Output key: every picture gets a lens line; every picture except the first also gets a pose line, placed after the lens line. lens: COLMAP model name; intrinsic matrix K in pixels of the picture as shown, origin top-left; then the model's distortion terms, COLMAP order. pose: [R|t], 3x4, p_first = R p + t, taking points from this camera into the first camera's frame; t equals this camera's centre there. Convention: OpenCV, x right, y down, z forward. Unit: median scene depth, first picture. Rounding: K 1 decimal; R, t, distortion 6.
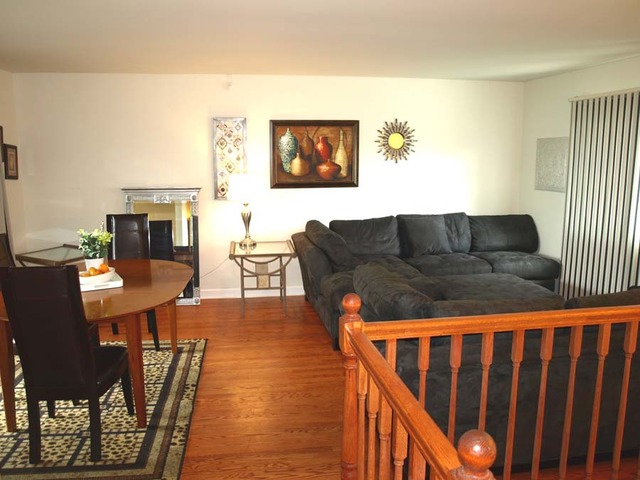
lens RADIAL K [[510.0, 0, 318.3], [0, 510.0, 241.4], [0, 0, 1]] dist [-0.081923, 0.033796]
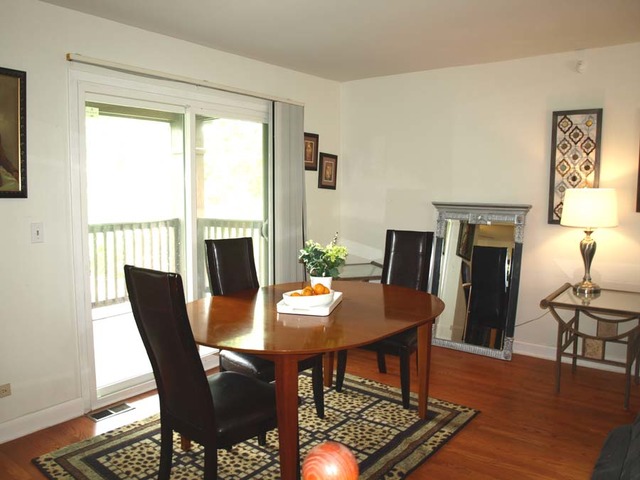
lens RADIAL K [[510.0, 0, 318.8], [0, 510.0, 242.4], [0, 0, 1]] dist [-0.081923, 0.033796]
pose [[0.681597, 0.078202, -0.727537, 0.097782], [-0.121961, 0.992506, -0.007576, -0.008648], [0.721492, 0.093895, 0.686027, 0.261763]]
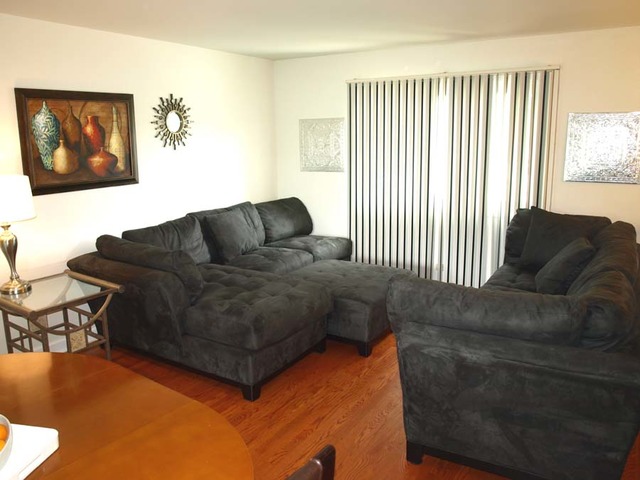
lens RADIAL K [[510.0, 0, 320.2], [0, 510.0, 236.1], [0, 0, 1]] dist [-0.081923, 0.033796]
pose [[0.667966, -0.152341, 0.728432, -0.310273], [0.137647, 0.987226, 0.080243, -0.054892], [-0.731351, 0.046667, 0.680402, 0.312078]]
